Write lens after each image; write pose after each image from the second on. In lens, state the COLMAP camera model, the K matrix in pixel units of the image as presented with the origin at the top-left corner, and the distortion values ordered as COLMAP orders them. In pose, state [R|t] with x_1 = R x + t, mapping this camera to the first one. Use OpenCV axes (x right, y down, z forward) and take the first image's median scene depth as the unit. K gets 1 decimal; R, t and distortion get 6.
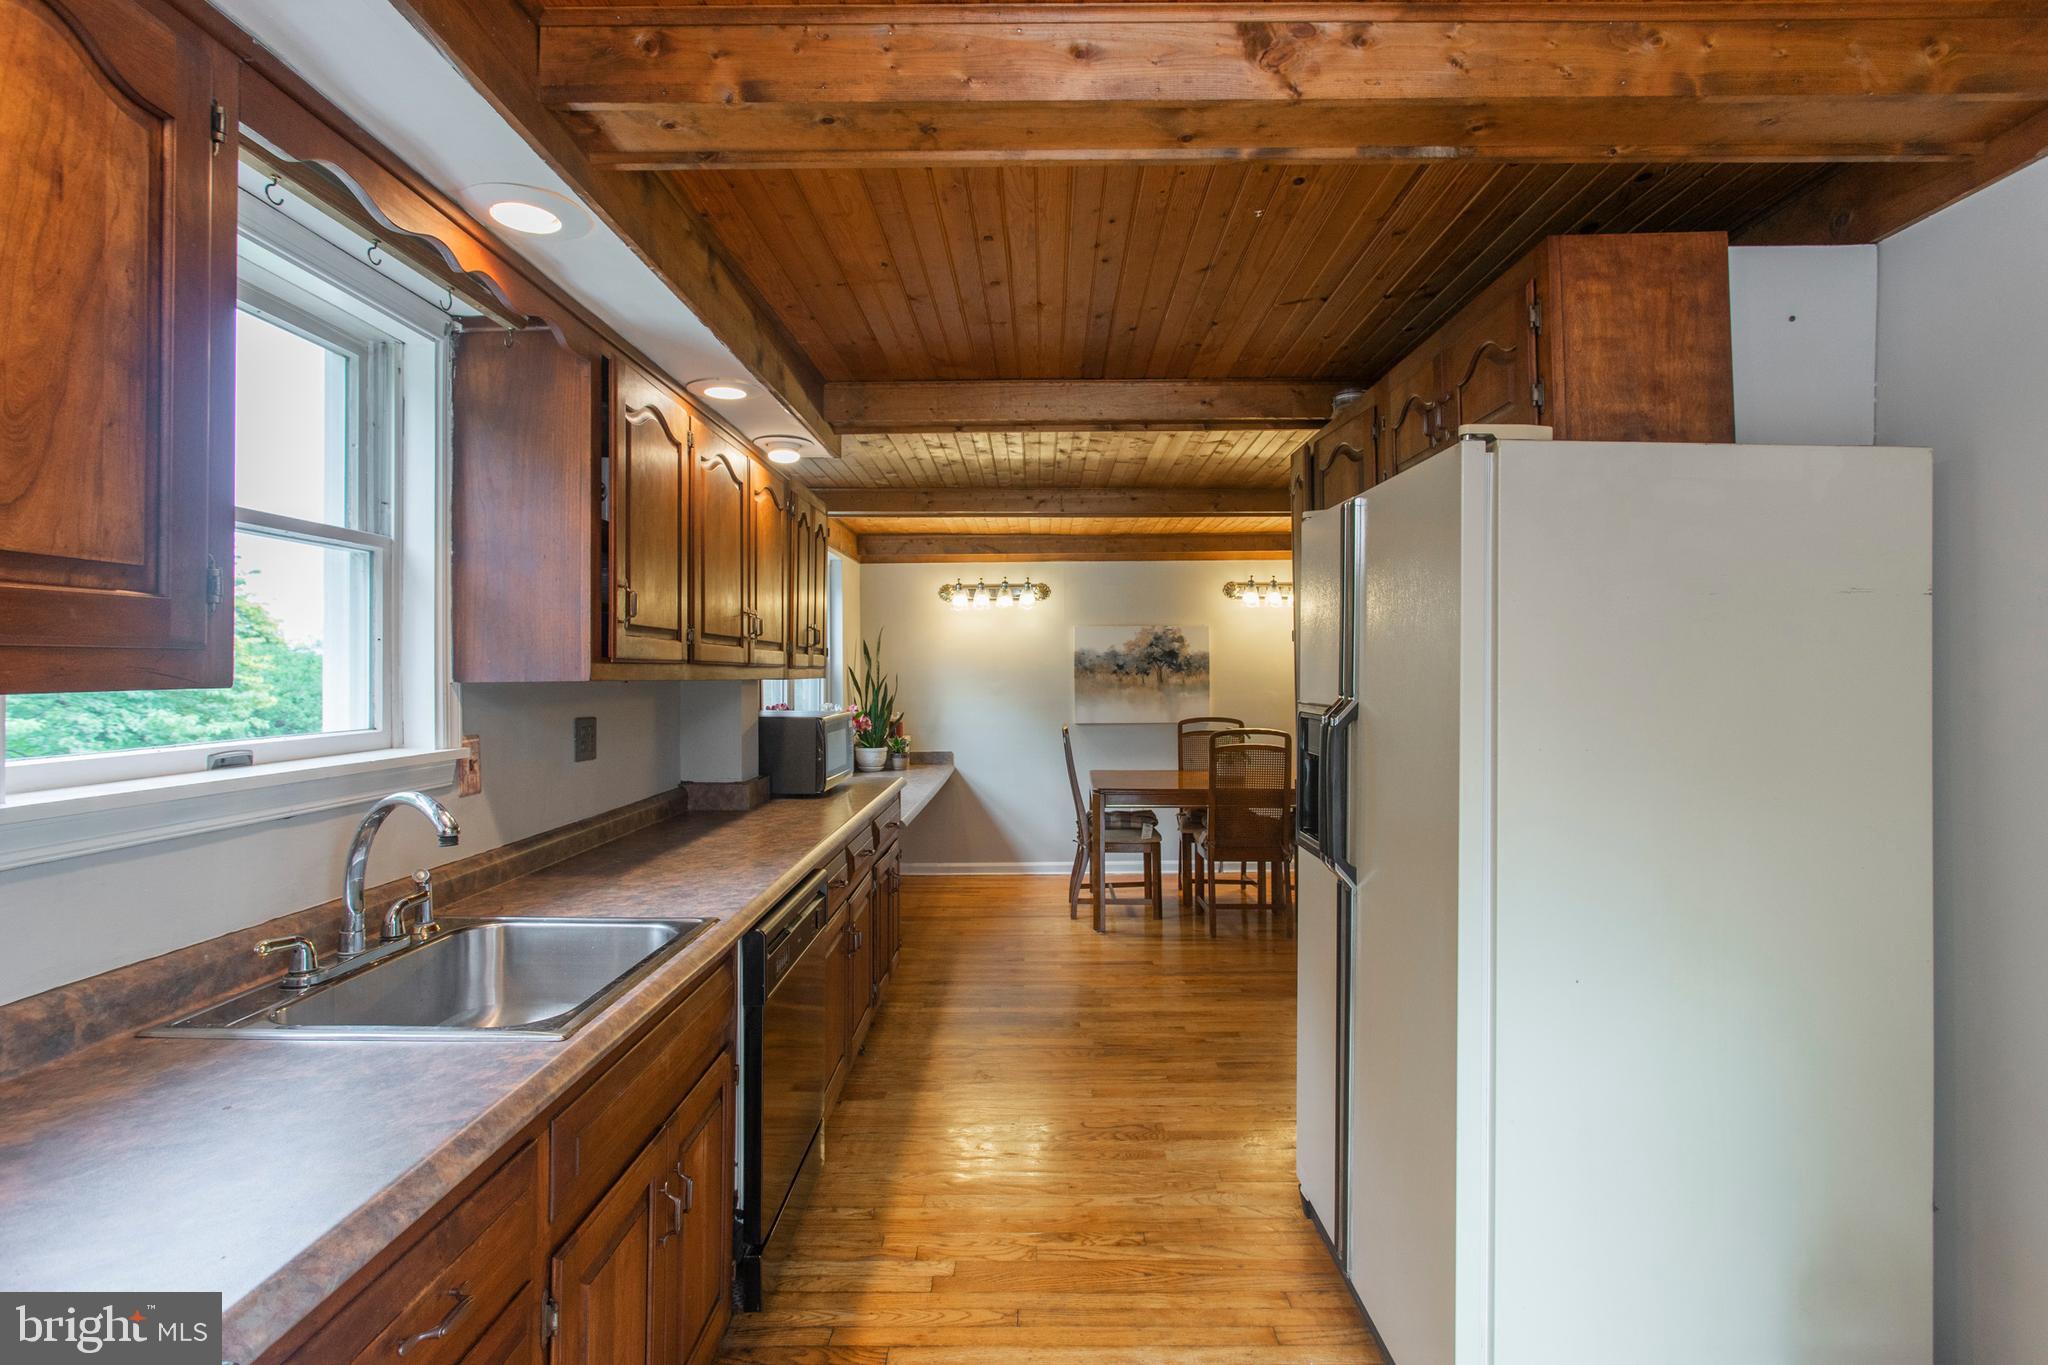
lens RADIAL K [[971.5, 0, 1022.1], [0, 971.5, 658.8], [0, 0, 1]] dist [-0.003034, 0.001203]
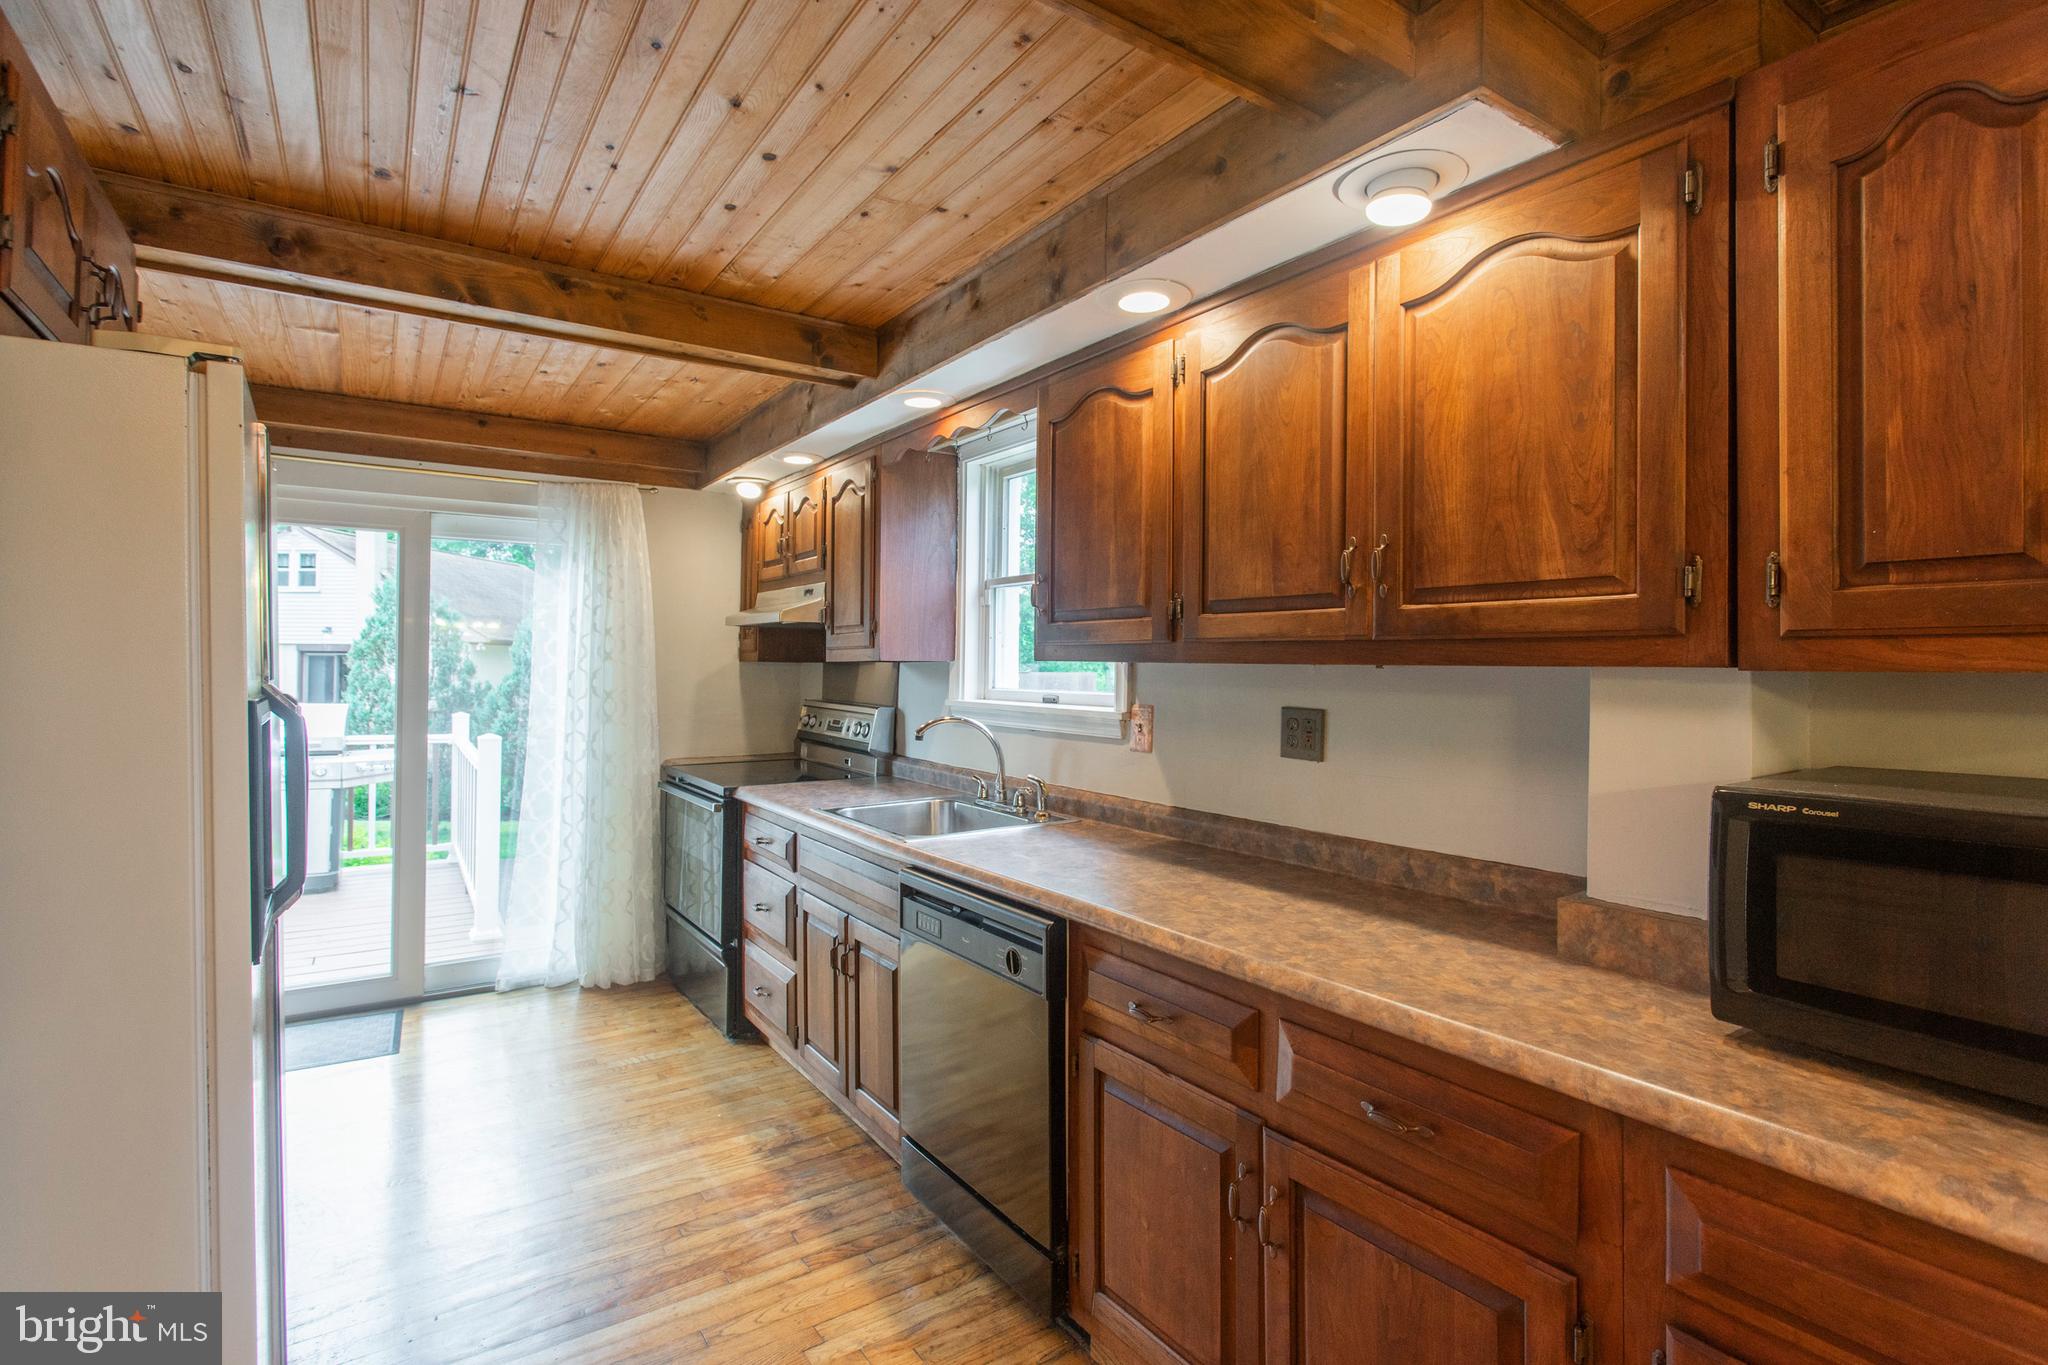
lens RADIAL K [[984.6, 0, 976.5], [0, 984.6, 660.7], [0, 0, 1]] dist [-0.000754, 0.000147]
pose [[-0.839712, -0.006467, -0.542993, 0.252031], [0.001032, 0.999908, -0.013505, 0.033227], [0.543030, -0.011901, -0.839629, 1.647972]]
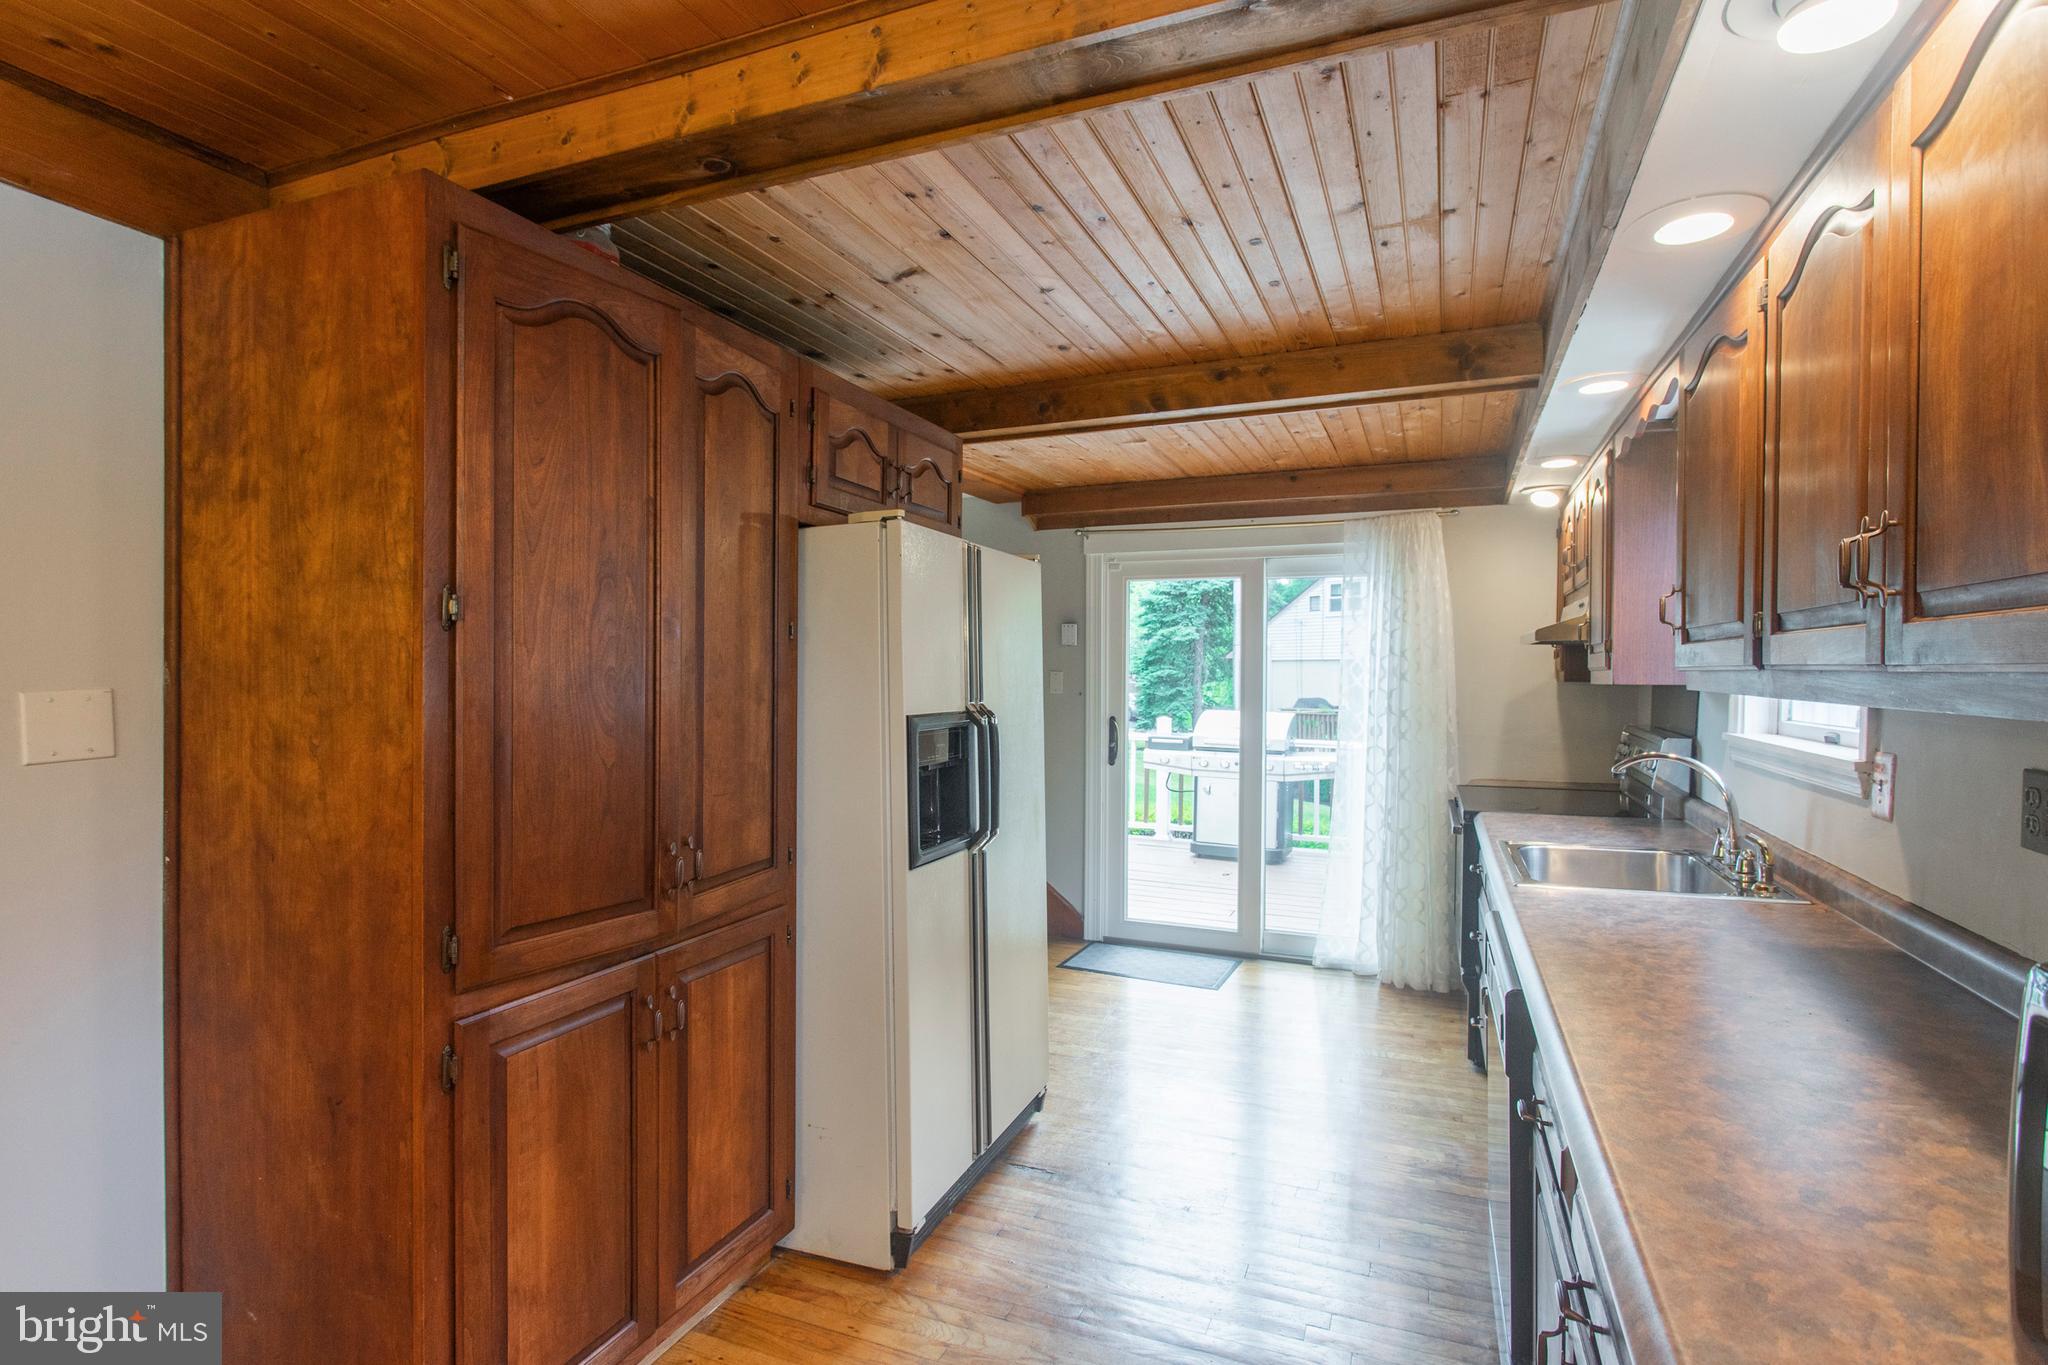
lens RADIAL K [[968.0, 0, 1024.0], [0, 968.0, 682.5], [0, 0, 1]] dist [-0.003740, 0.000059]
pose [[-0.927619, -0.003476, 0.373512, -0.147211], [-0.004051, 0.999992, -0.000754, 0.016886], [-0.373506, -0.002213, -0.927625, 1.776561]]
